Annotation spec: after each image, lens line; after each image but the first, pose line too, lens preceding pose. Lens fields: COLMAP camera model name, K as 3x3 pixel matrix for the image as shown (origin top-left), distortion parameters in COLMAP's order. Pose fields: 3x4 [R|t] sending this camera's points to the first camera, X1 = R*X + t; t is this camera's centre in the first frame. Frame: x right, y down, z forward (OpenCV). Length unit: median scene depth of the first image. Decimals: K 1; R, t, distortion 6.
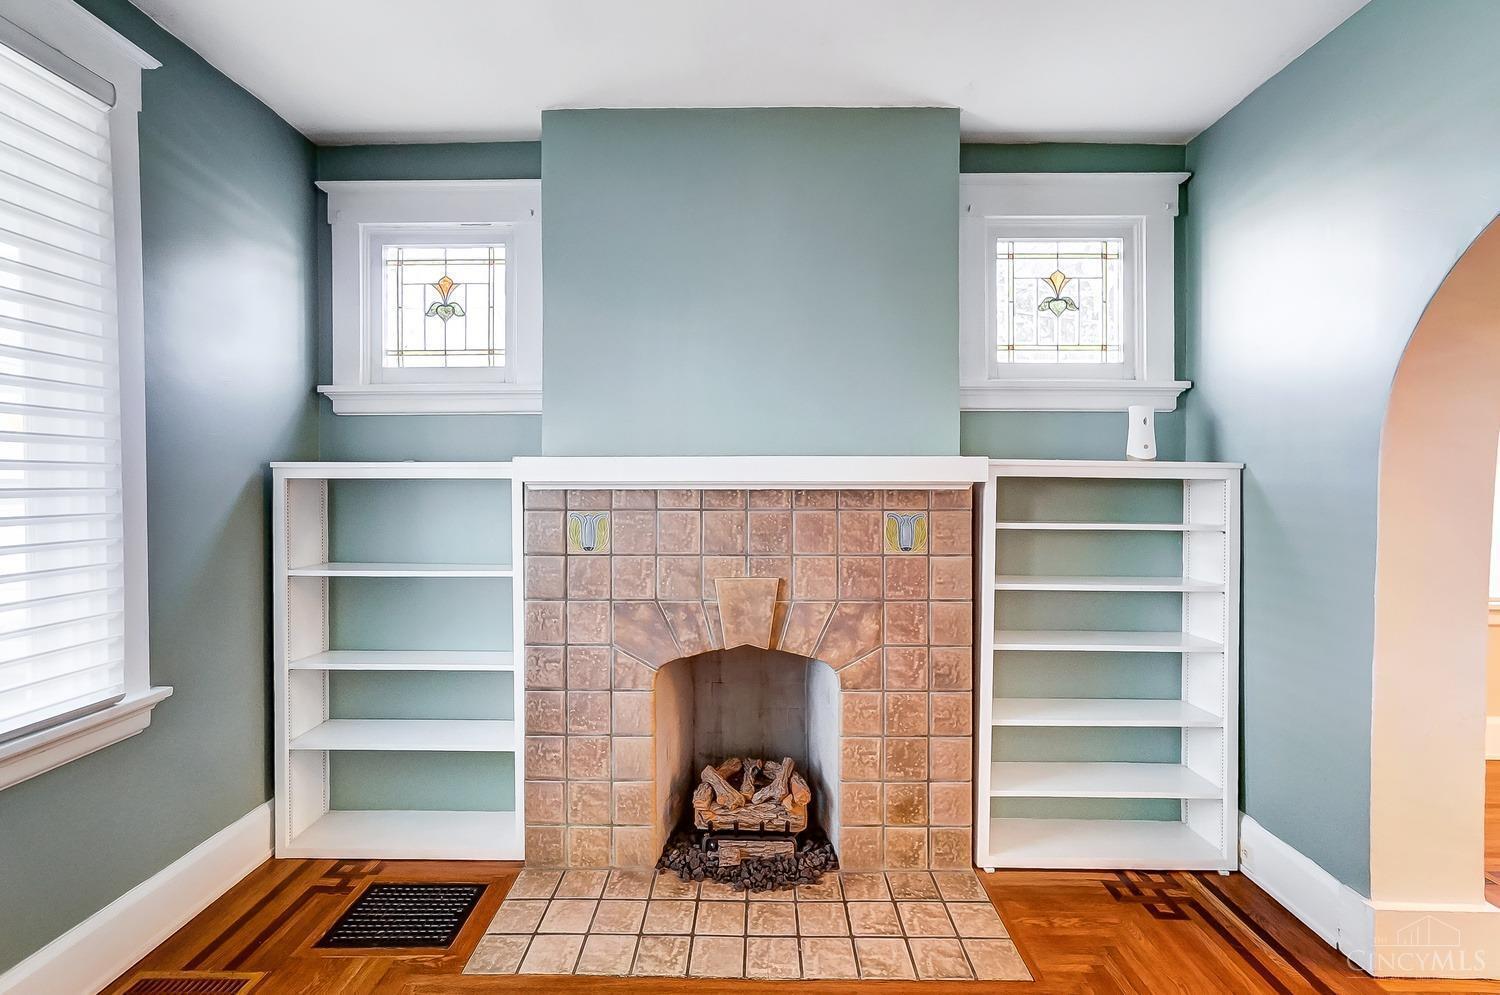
lens RADIAL K [[648.6, 0, 750.0], [0, 648.6, 497.5], [0, 0, 1]] dist [-0.000427, 0.000061]
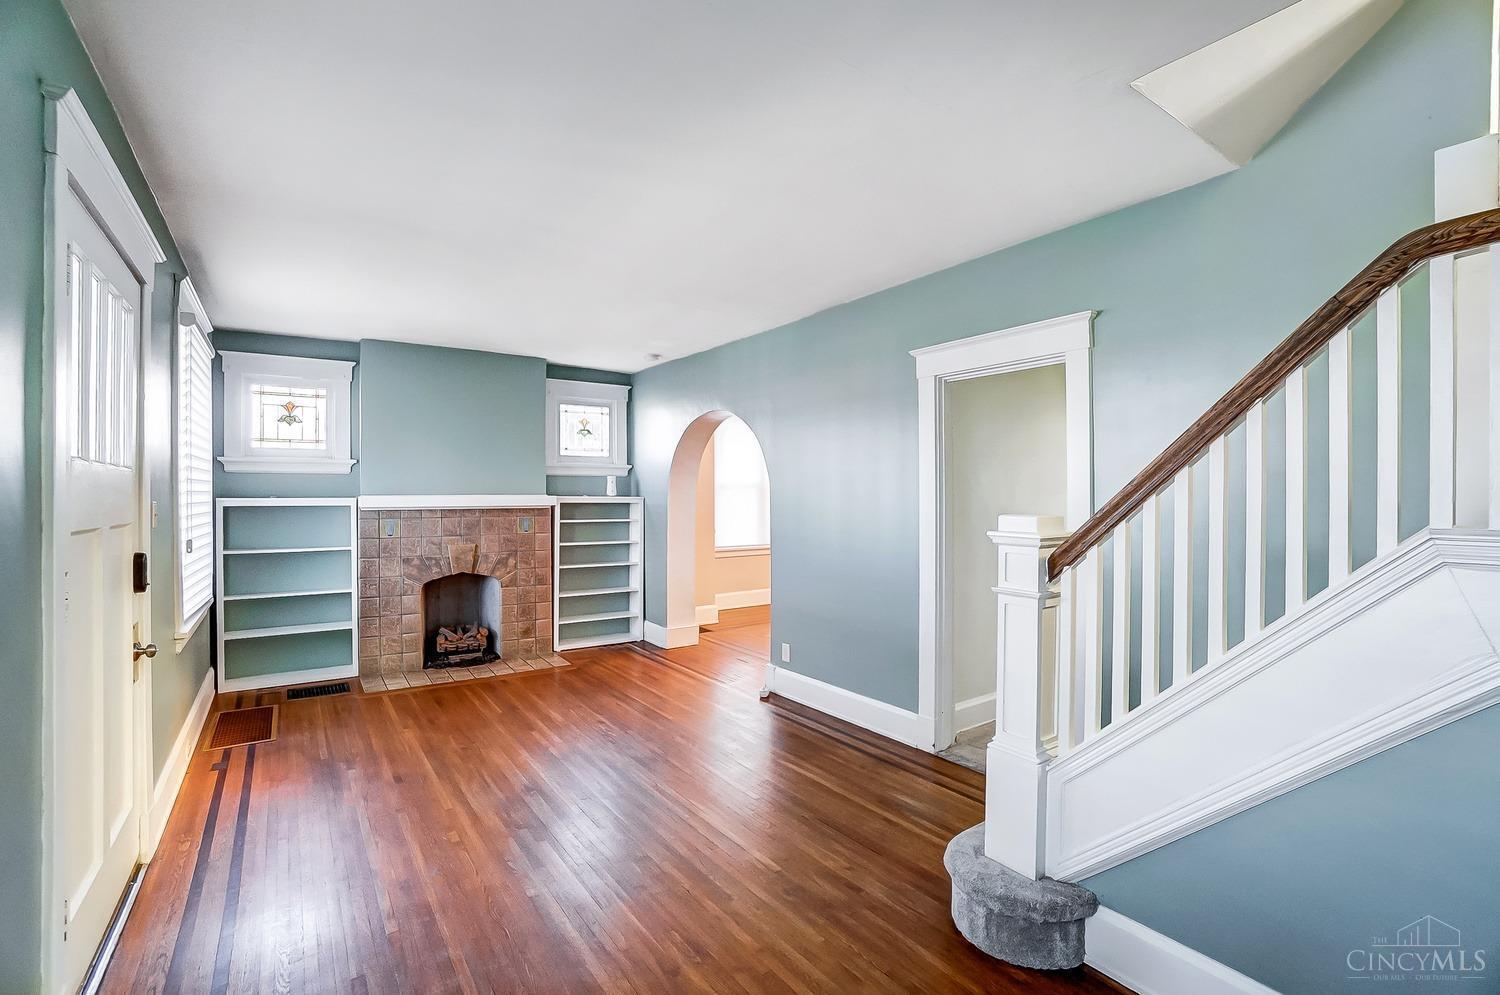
lens RADIAL K [[654.9, 0, 752.8], [0, 654.9, 483.8], [0, 0, 1]] dist [-0.066773, 0.027150]
pose [[0.806196, 0.007992, 0.591595, -0.553670], [0.013208, 0.999416, -0.031500, -0.016047], [-0.591502, 0.033209, 0.805620, -1.597854]]
